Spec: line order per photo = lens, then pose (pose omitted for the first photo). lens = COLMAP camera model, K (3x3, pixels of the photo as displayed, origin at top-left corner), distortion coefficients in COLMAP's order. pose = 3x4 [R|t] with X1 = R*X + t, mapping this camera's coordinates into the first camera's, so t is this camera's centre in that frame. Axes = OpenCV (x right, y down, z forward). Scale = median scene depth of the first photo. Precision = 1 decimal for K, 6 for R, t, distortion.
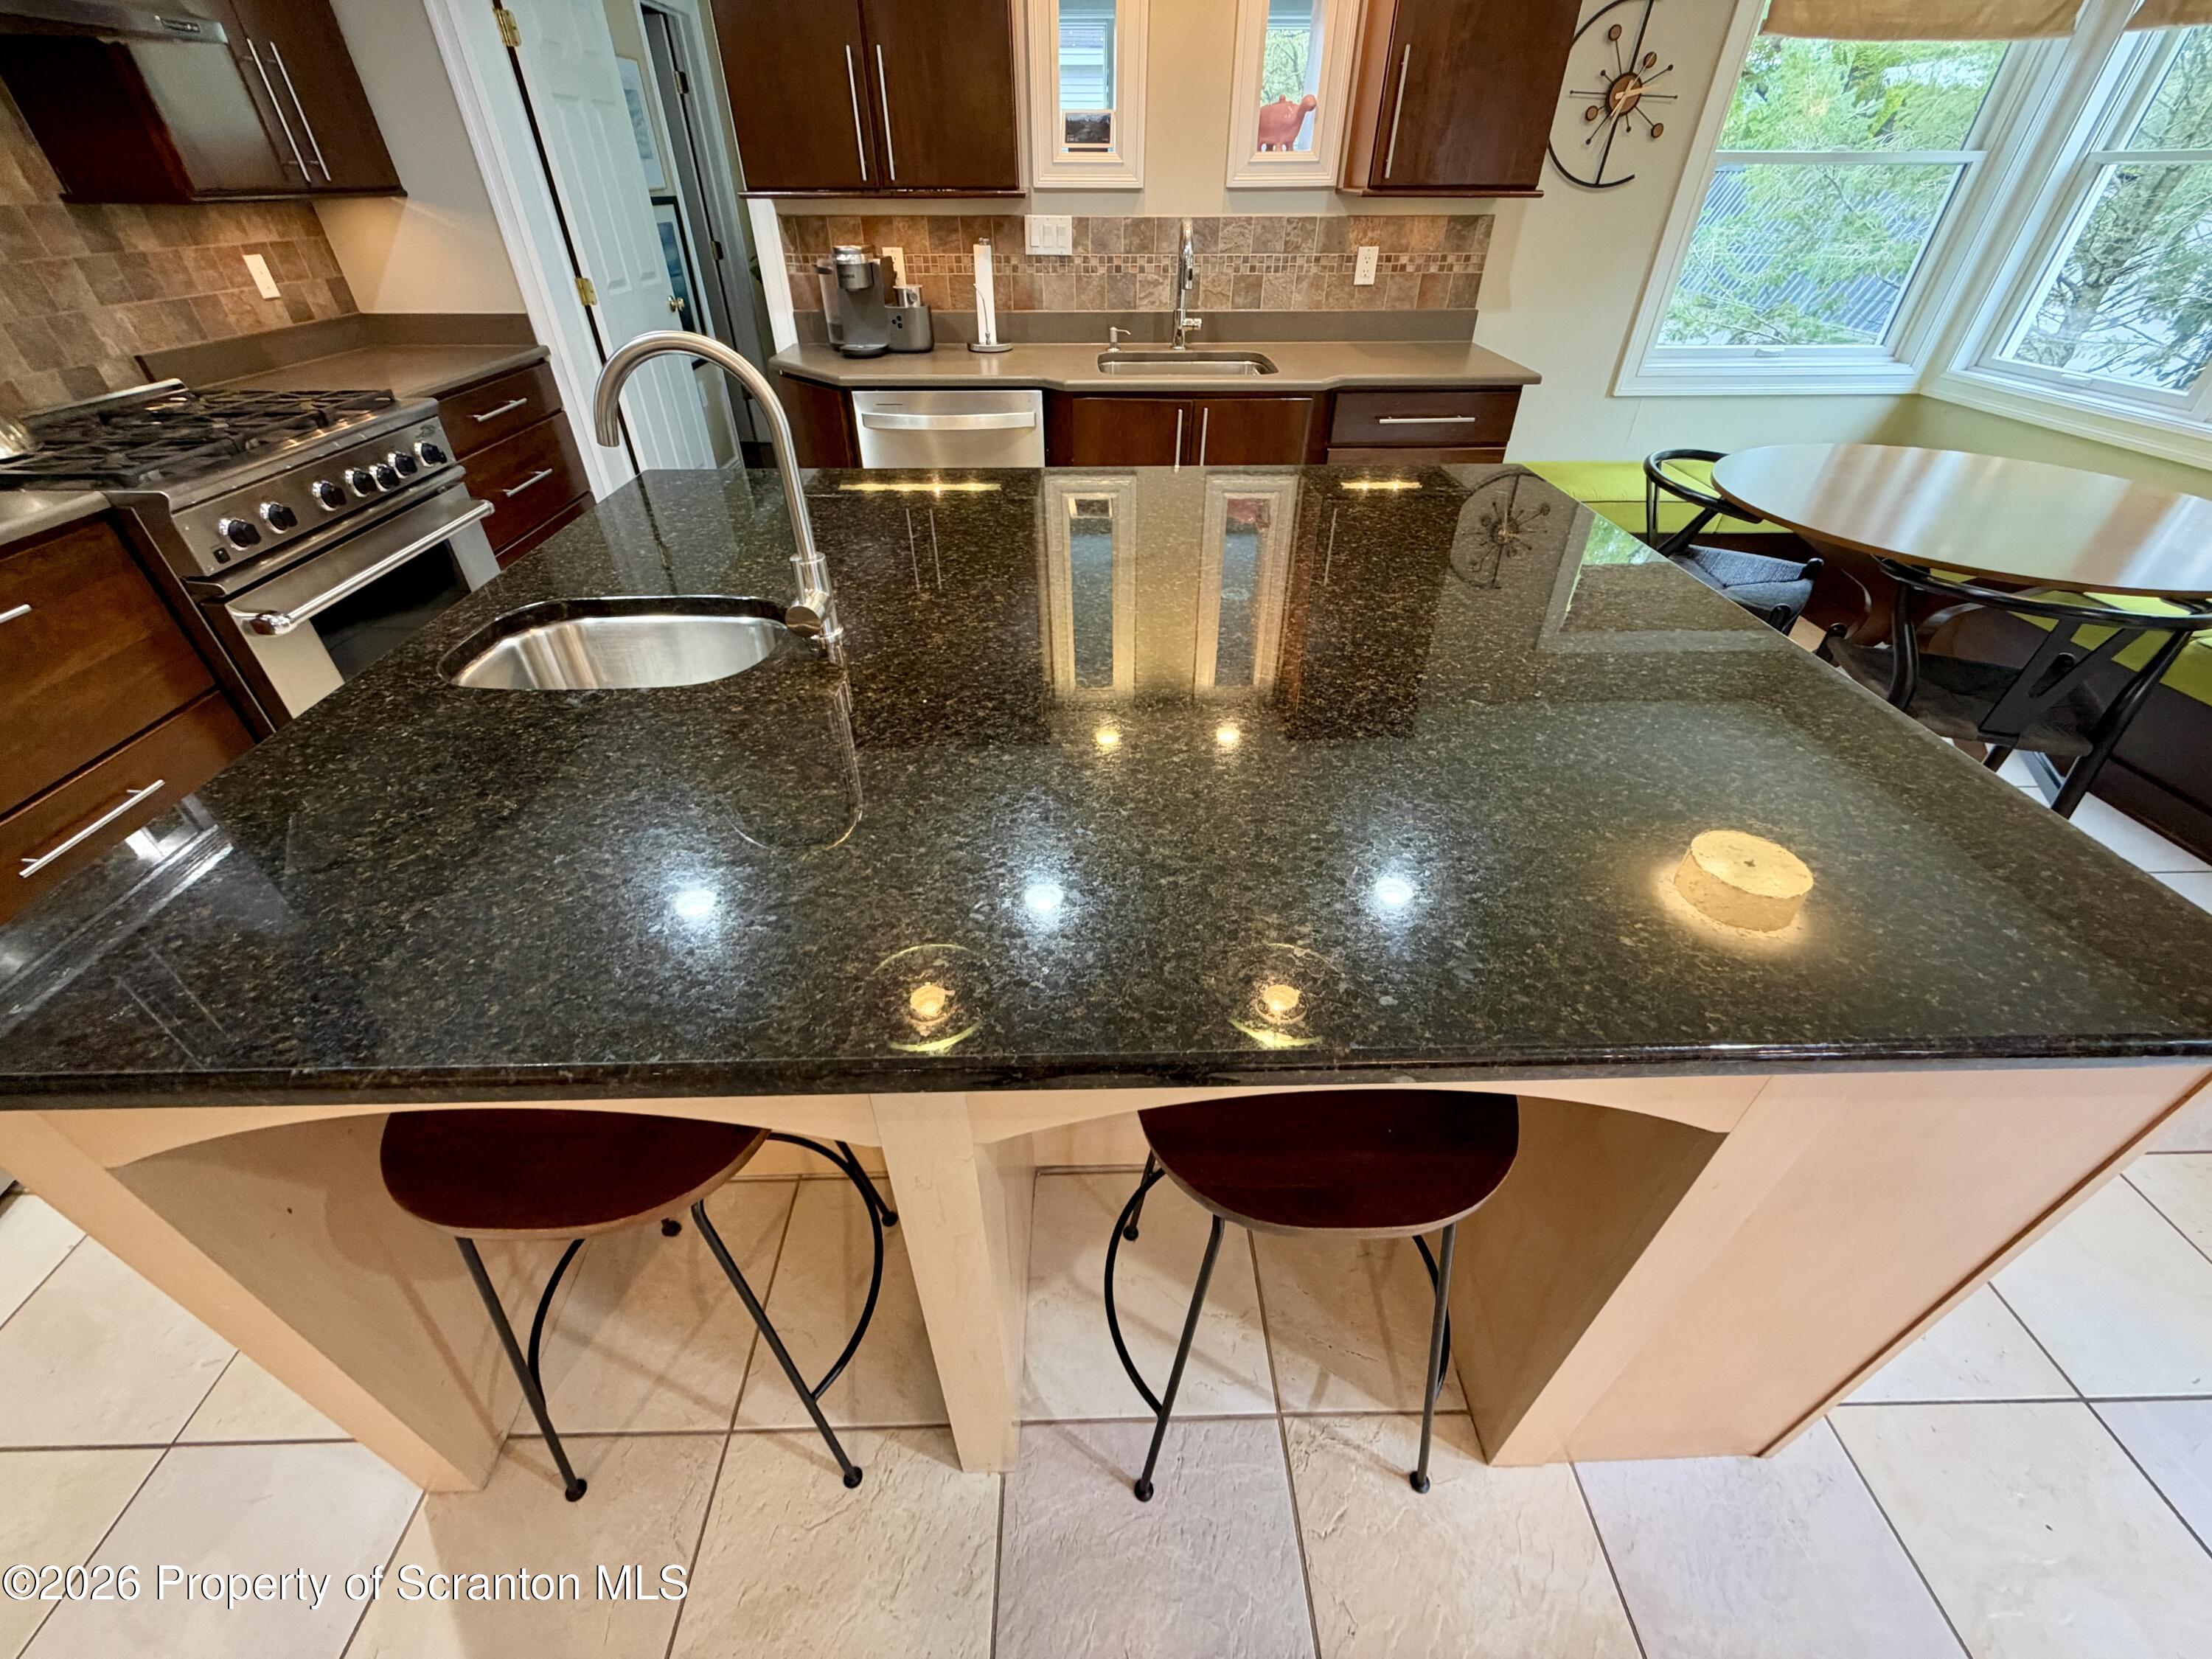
lens RADIAL K [[883.3, 0, 1106.0], [0, 883.3, 829.5], [0, 0, 1]] dist [-0.001137, 0.000665]
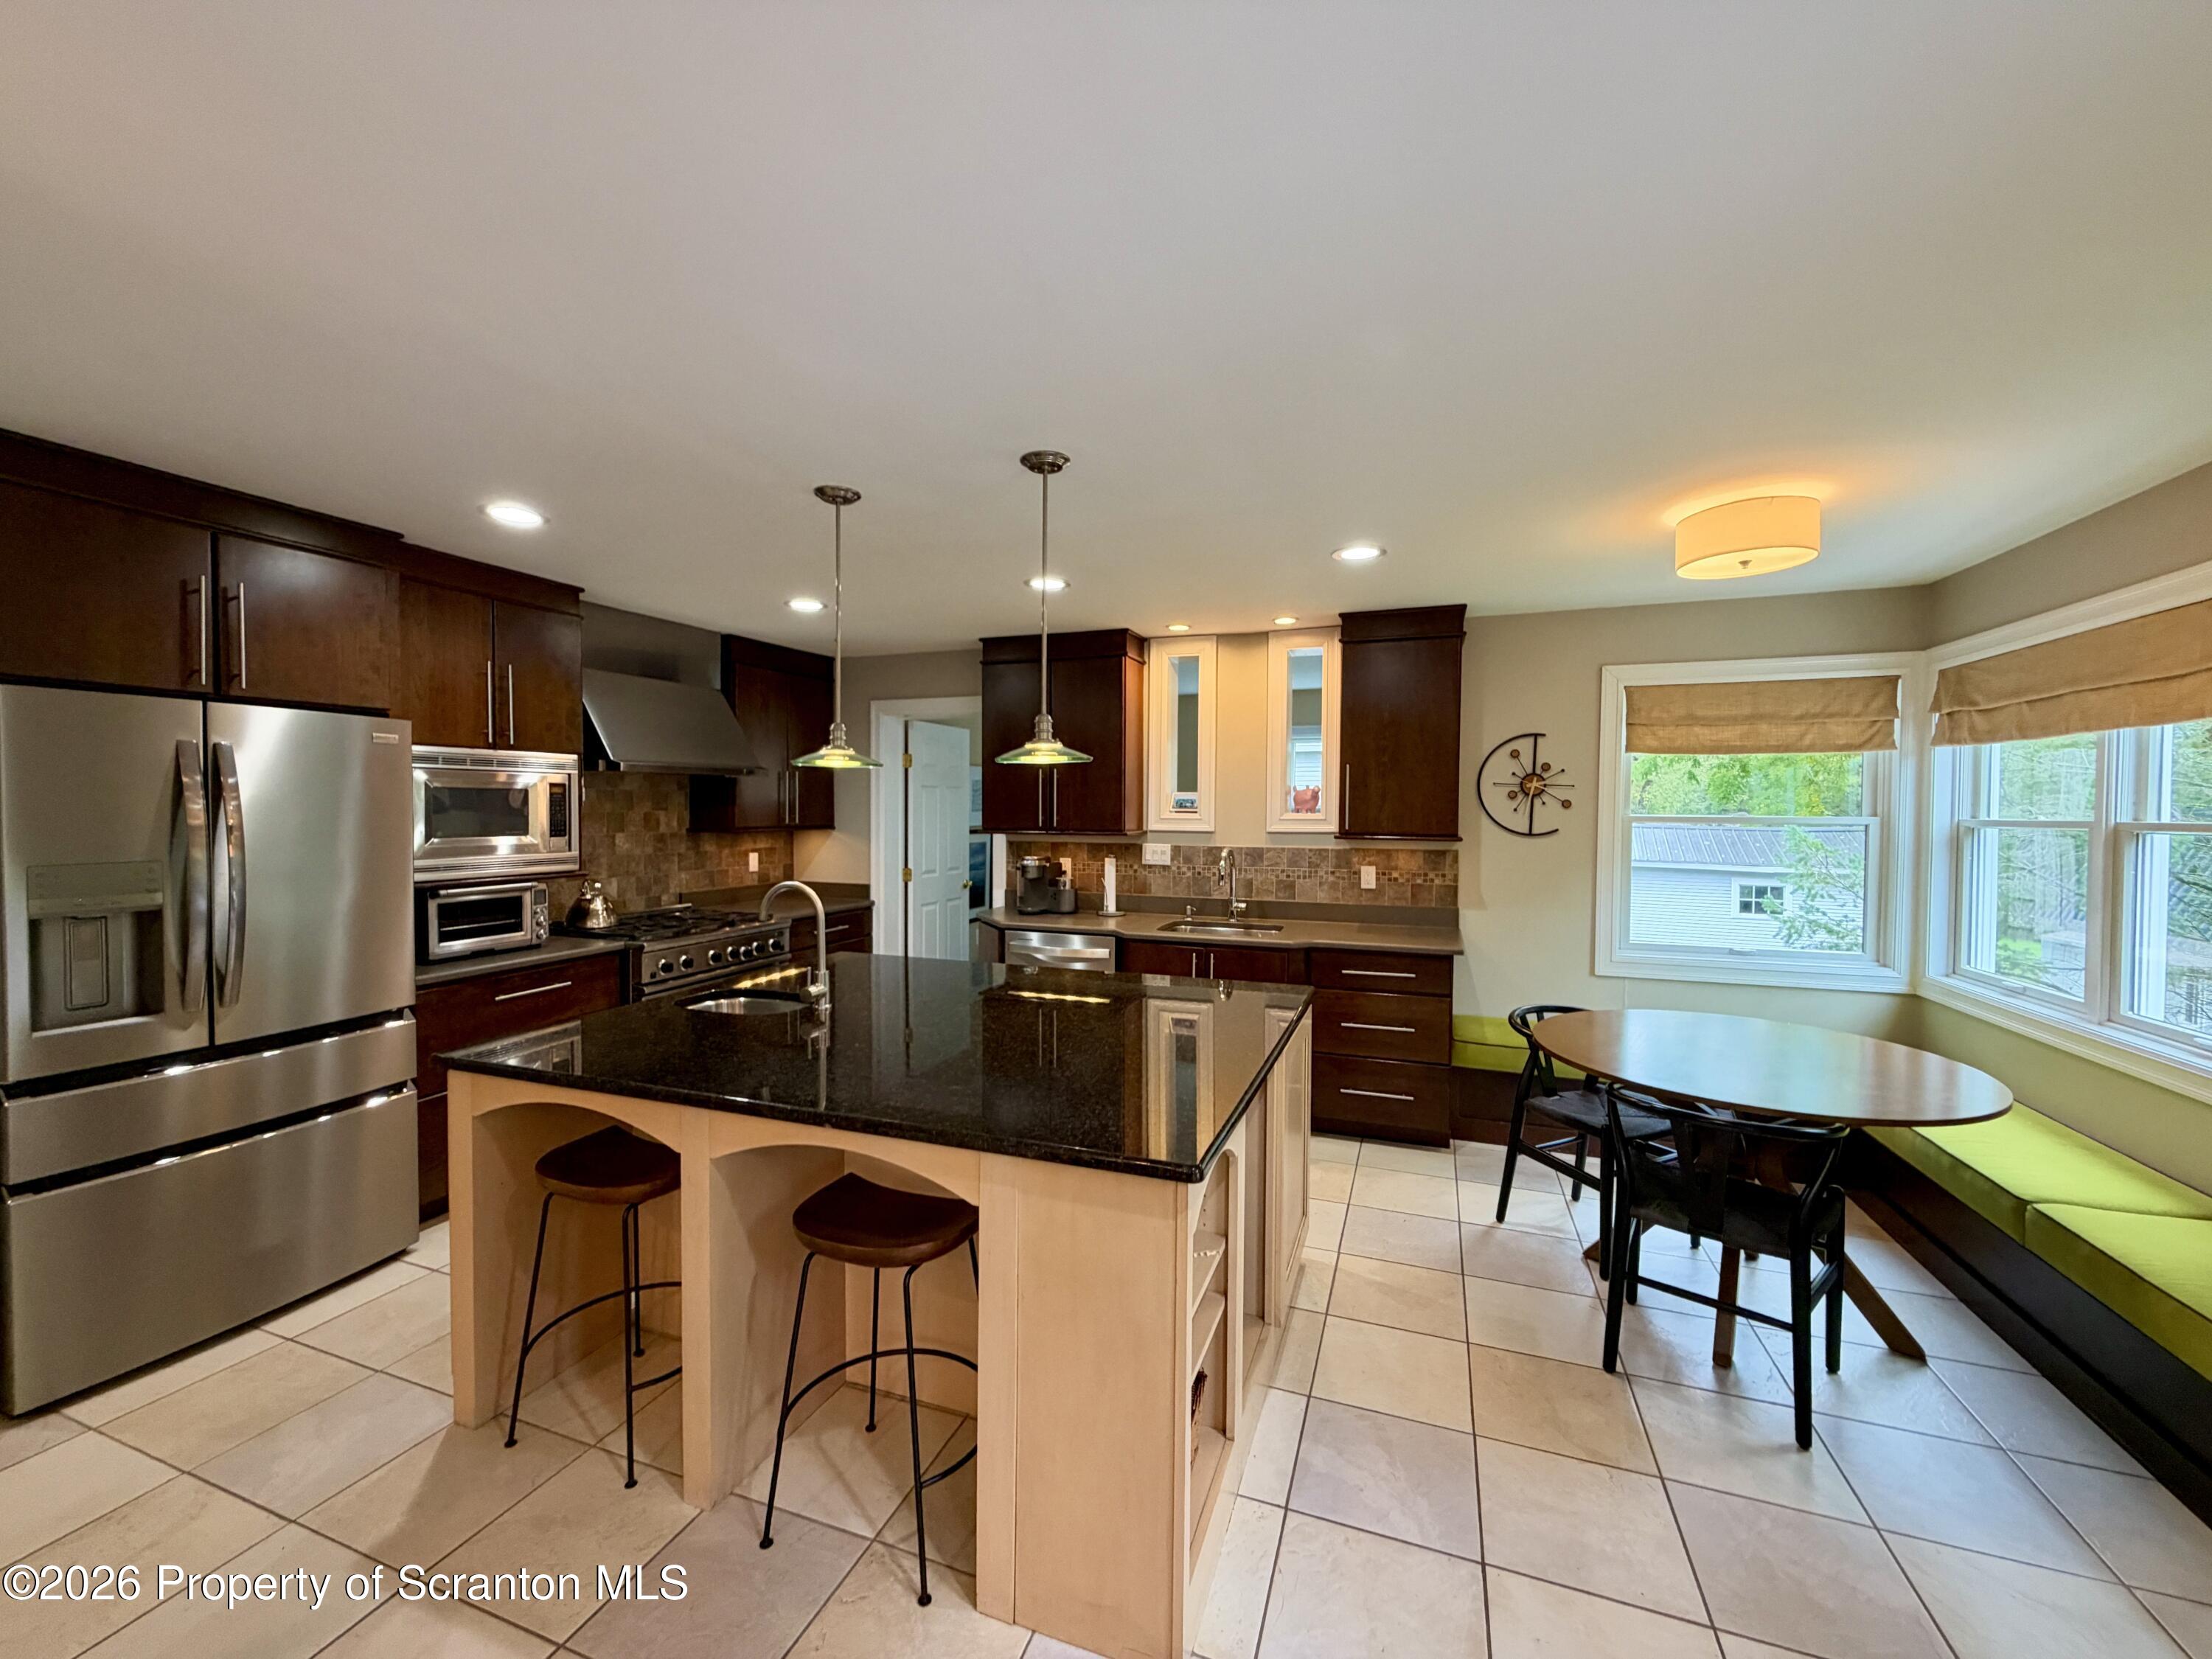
lens RADIAL K [[883.3, 0, 1106.0], [0, 883.3, 829.5], [0, 0, 1]] dist [-0.001137, 0.000665]
pose [[0.929887, 0.013957, -0.367579, 0.449962], [-0.223805, 0.814507, -0.535247, 0.171771], [0.291926, 0.579986, 0.760523, -0.277465]]
